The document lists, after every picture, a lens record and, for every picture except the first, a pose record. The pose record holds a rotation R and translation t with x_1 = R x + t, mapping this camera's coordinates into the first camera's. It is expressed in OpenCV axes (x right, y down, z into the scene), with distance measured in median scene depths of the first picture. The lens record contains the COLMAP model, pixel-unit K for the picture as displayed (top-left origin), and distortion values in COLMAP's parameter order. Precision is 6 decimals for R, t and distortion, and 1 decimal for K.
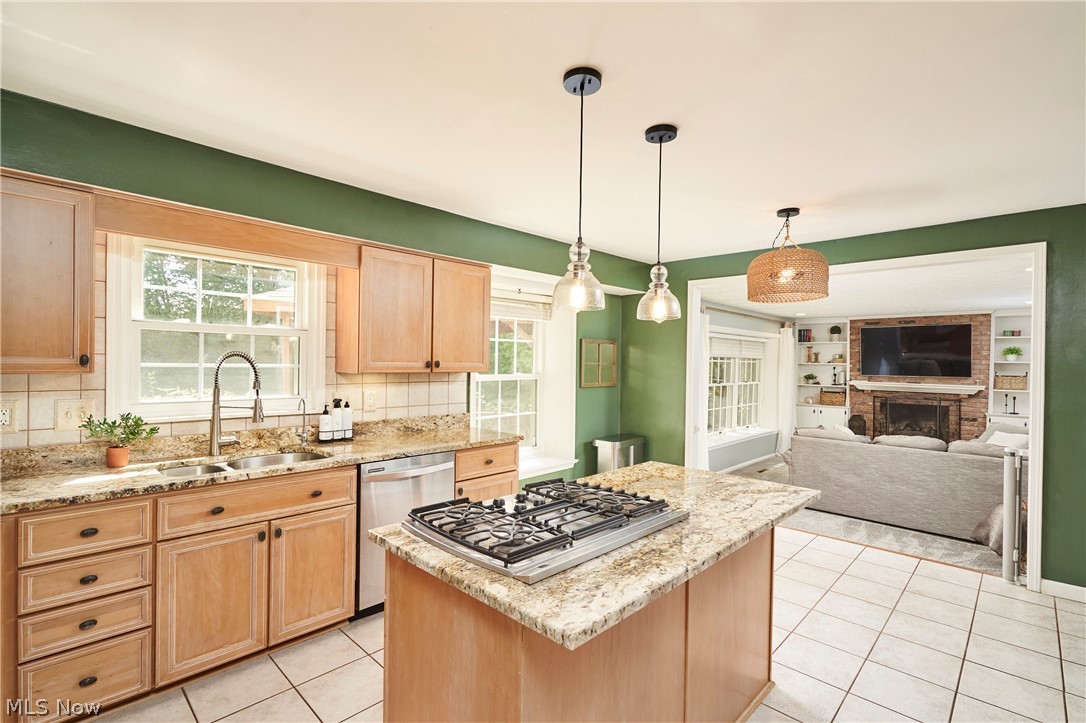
lens RADIAL K [[504.6, 0, 546.1], [0, 504.6, 364.2], [0, 0, 1]] dist [0.002751, 0.000361]
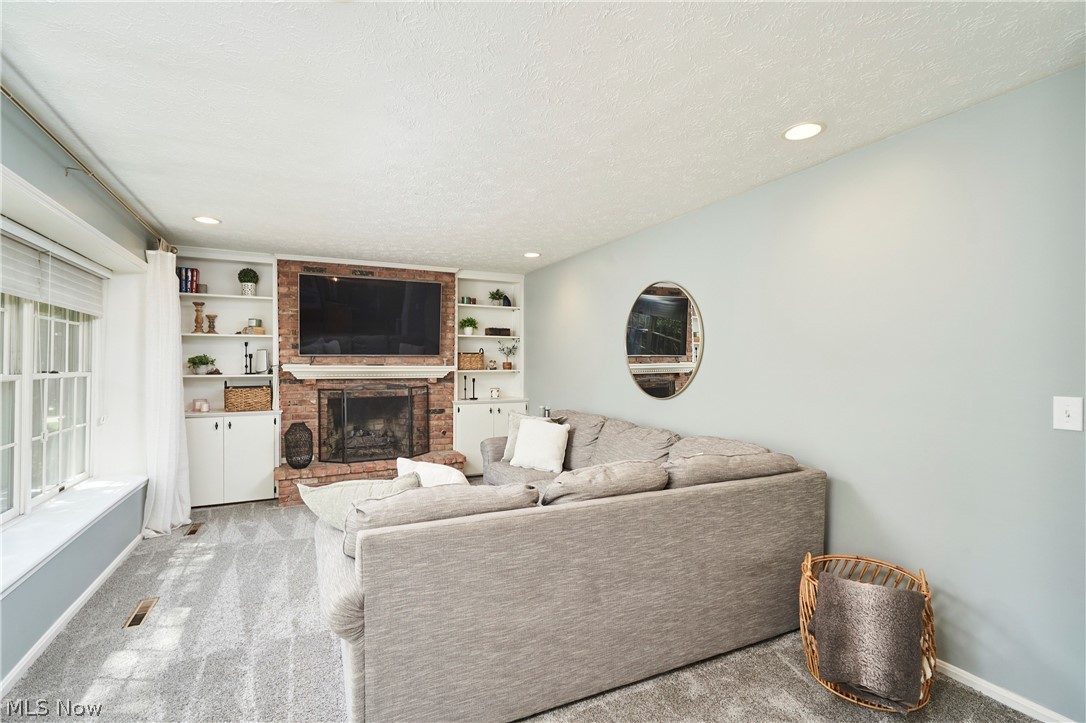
lens RADIAL K [[504.6, 0, 541.2], [0, 504.6, 364.1], [0, 0, 1]] dist [0.002751, 0.000361]
pose [[0.345982, -0.014806, 0.938124, 0.167665], [0.011965, 0.999864, 0.011367, 0.028875], [-0.938165, 0.007292, 0.346112, 0.527884]]
